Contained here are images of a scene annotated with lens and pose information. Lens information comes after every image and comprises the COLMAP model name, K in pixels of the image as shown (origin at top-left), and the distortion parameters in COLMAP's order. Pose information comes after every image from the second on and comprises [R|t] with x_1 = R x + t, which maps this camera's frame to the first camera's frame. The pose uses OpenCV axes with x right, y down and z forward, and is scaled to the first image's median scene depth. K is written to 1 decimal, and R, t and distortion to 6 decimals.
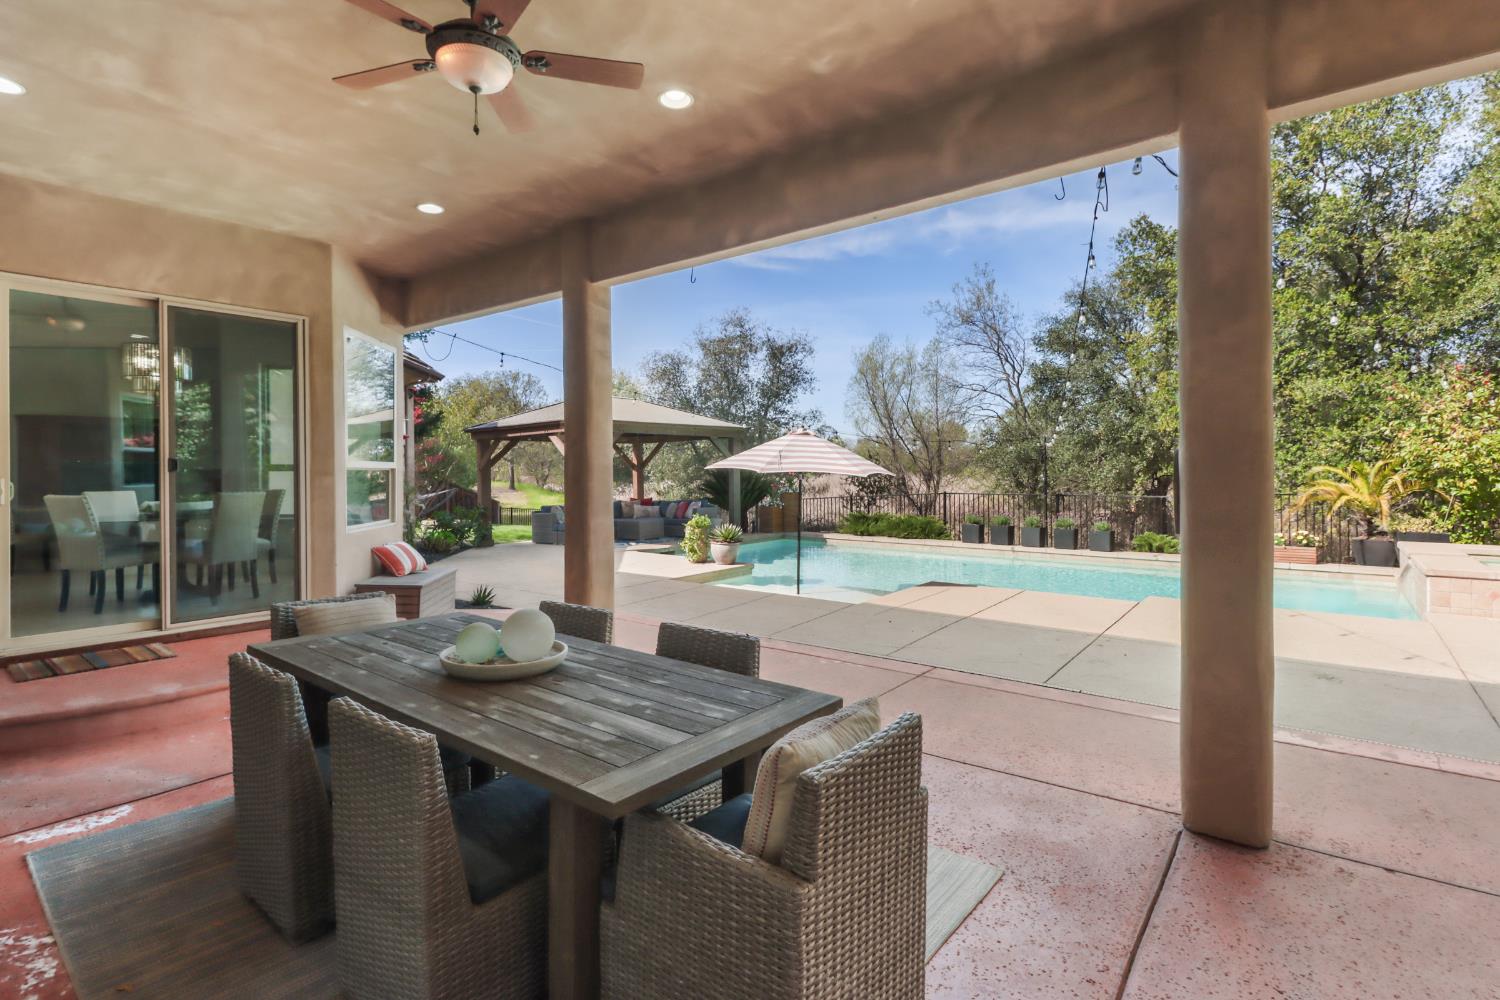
lens RADIAL K [[714.5, 0, 743.2], [0, 714.5, 473.0], [0, 0, 1]] dist [0.022552, 0.000031]
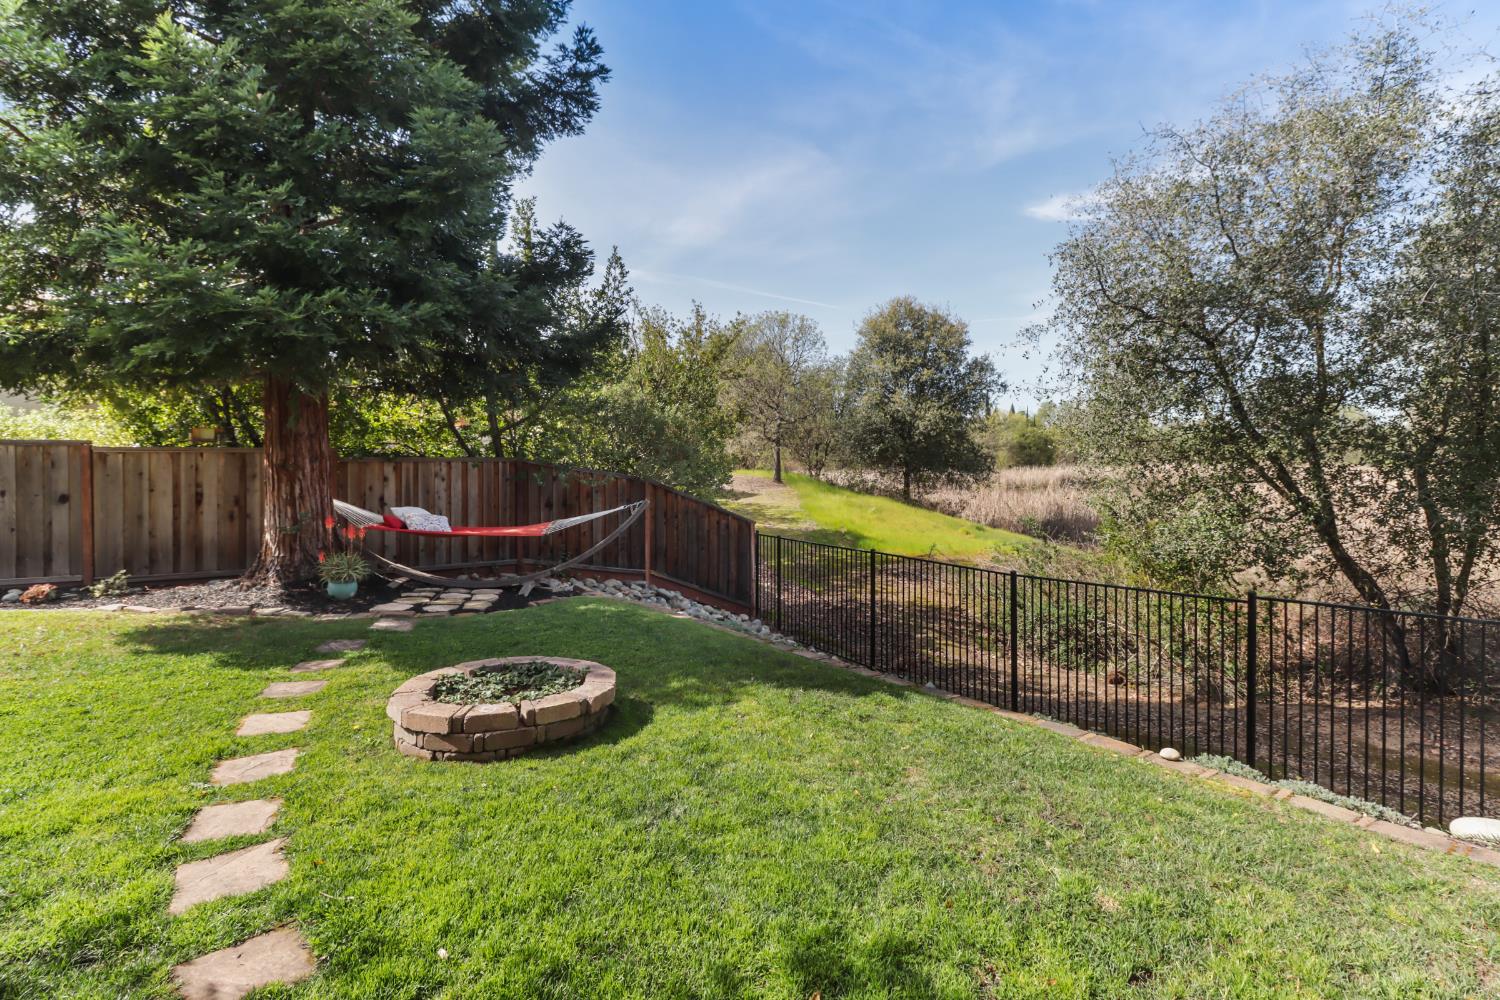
lens RADIAL K [[714.5, 0, 743.2], [0, 714.5, 473.0], [0, 0, 1]] dist [0.022552, 0.000031]
pose [[0.939986, 0.013276, -0.340955, -0.205997], [-0.006156, 0.999740, 0.021956, -0.002001], [0.341158, -0.018539, 0.939823, 0.587603]]
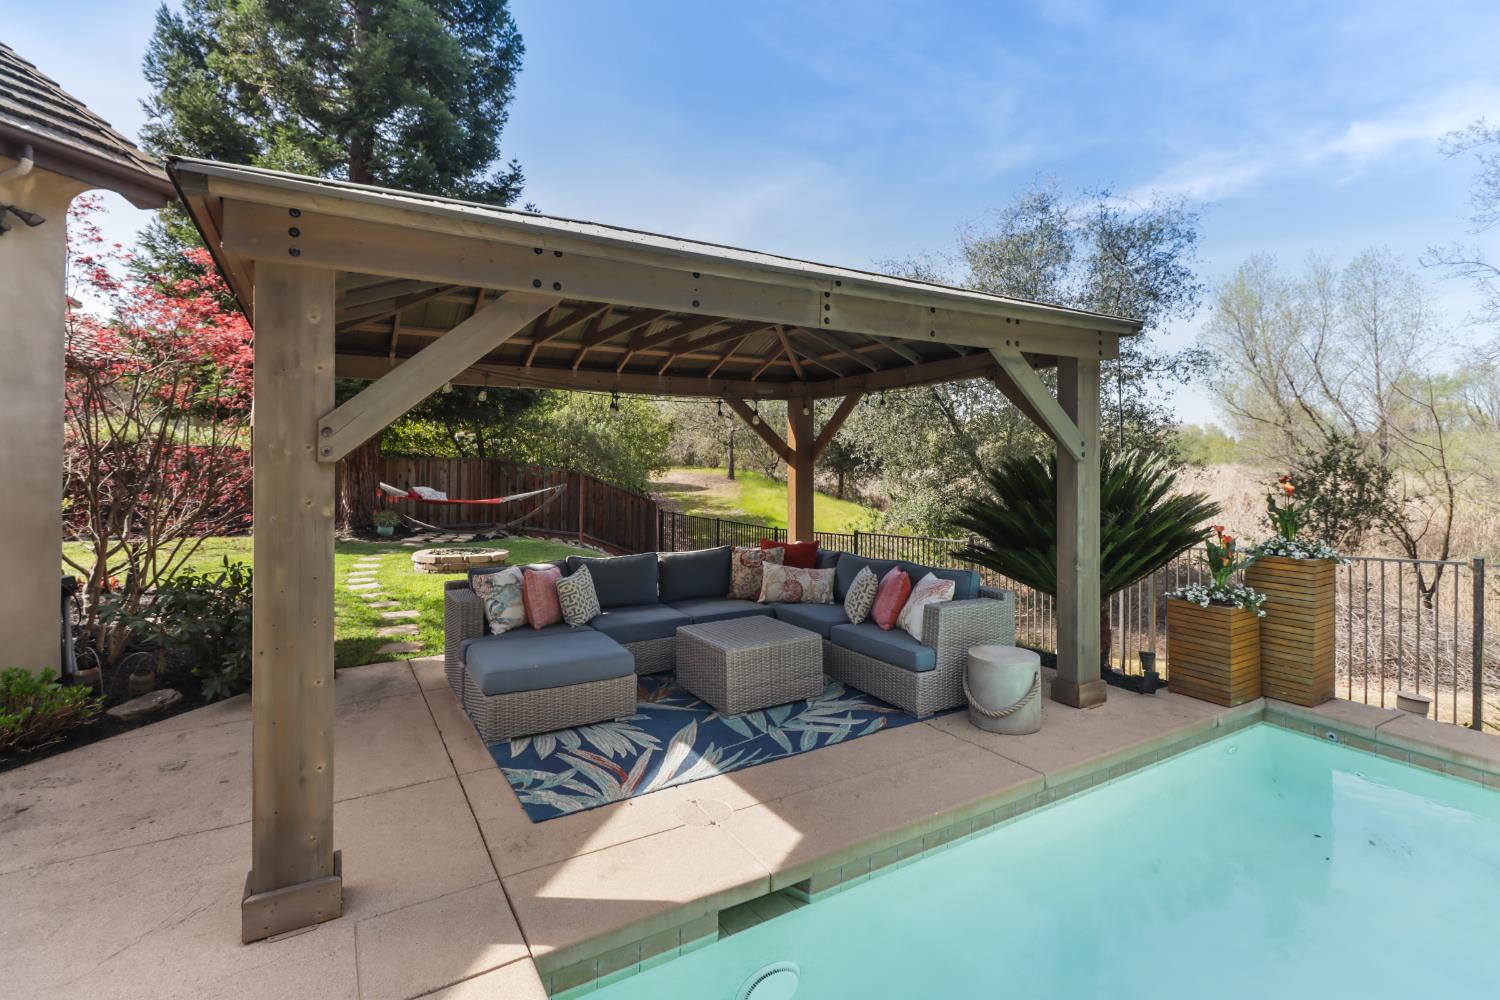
lens RADIAL K [[705.0, 0, 751.6], [0, 705.0, 464.3], [0, 0, 1]] dist [0.013476, -0.000161]
pose [[0.937673, 0.017082, -0.347098, -0.021904], [-0.014418, 0.999843, 0.010256, -0.005131], [0.347219, -0.004613, 0.937773, 0.407592]]
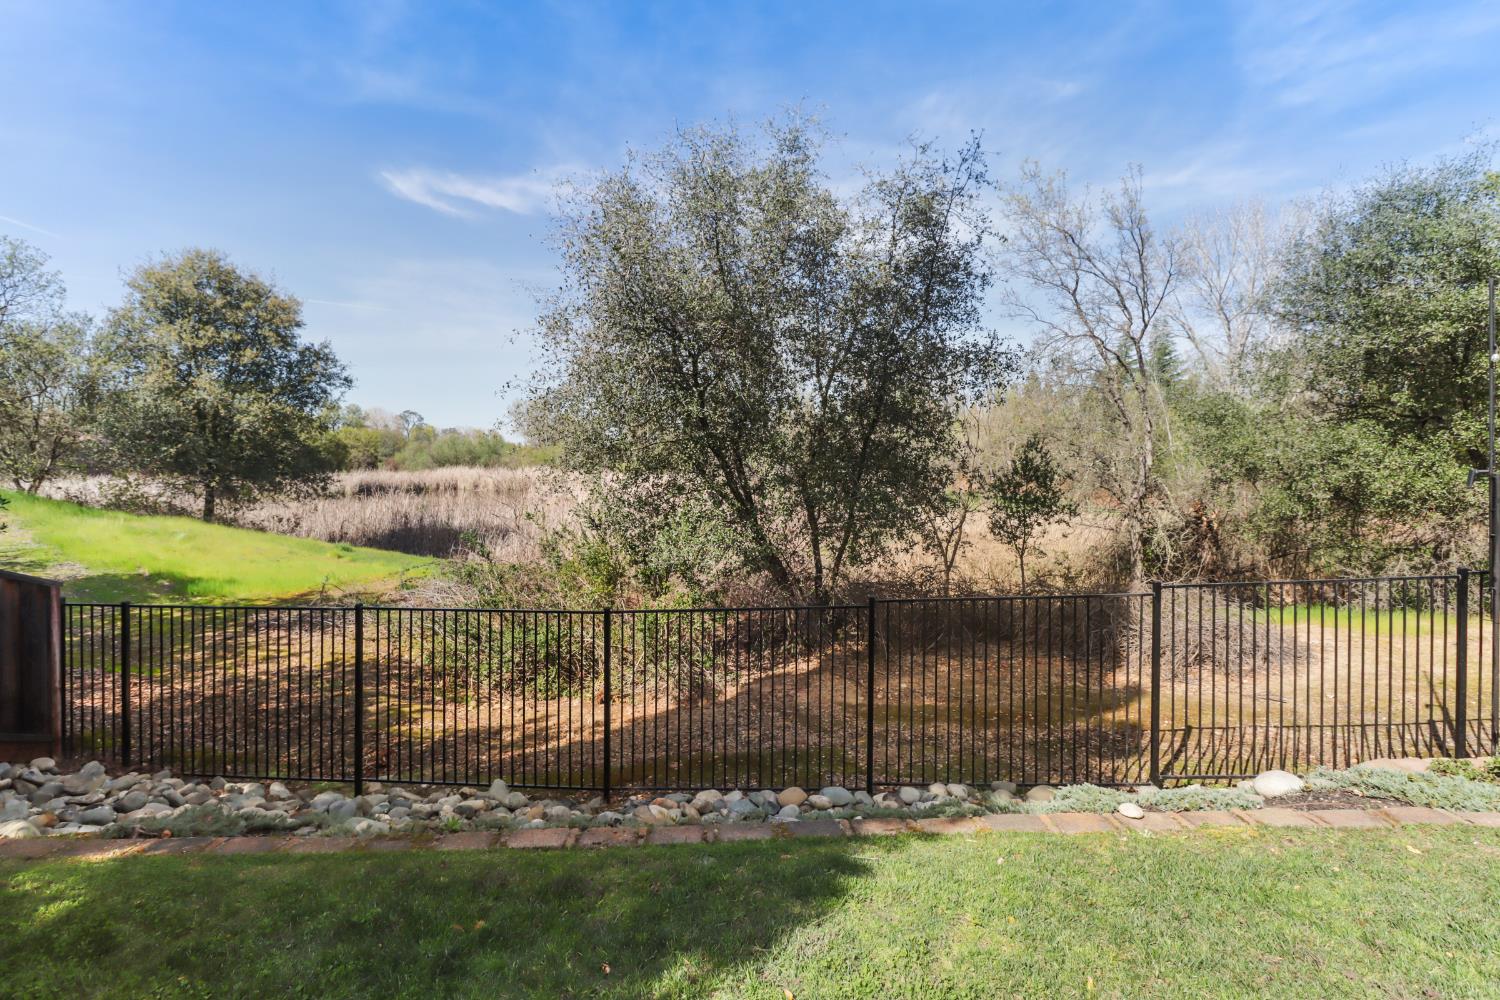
lens RADIAL K [[711.1, 0, 751.2], [0, 711.1, 467.3], [0, 0, 1]] dist [0.002055, -0.000150]
pose [[0.822372, 0.007758, 0.568897, -0.308199], [-0.010448, 0.999944, 0.001468, -0.005969], [-0.568854, -0.007151, 0.822407, 0.679577]]
